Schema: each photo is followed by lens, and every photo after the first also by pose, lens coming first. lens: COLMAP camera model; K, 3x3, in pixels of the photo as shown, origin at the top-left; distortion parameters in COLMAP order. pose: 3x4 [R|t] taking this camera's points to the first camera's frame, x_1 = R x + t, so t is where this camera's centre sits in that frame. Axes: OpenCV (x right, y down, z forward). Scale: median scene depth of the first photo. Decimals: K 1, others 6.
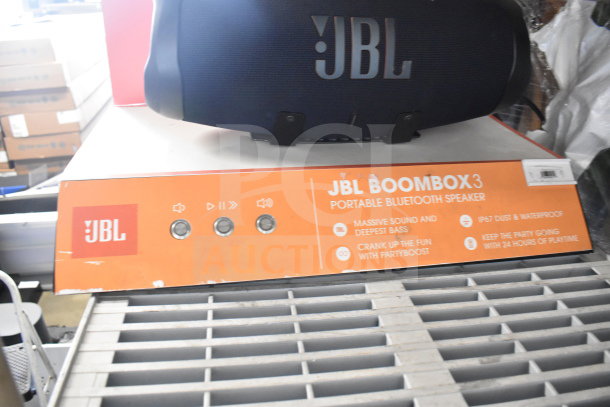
lens RADIAL K [[475.8, 0, 303.1], [0, 475.8, 203.9], [0, 0, 1]] dist [-0.084449, -0.007091]
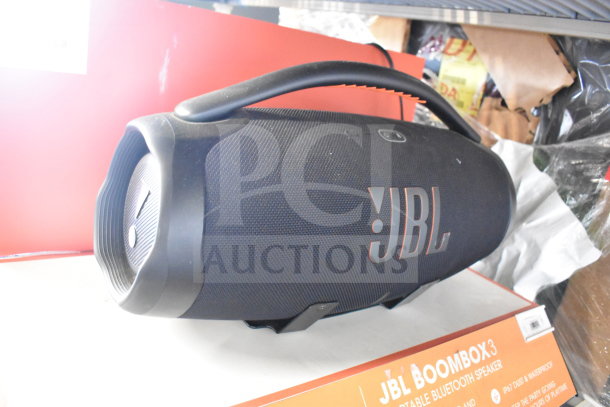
lens RADIAL K [[475.8, 0, 306.0], [0, 475.8, 204.3], [0, 0, 1]] dist [-0.084449, -0.007091]
pose [[0.884715, -0.014088, 0.465919, -0.409600], [0.059931, 0.994685, -0.083723, -0.288389], [-0.462263, 0.101994, 0.880858, 0.323937]]
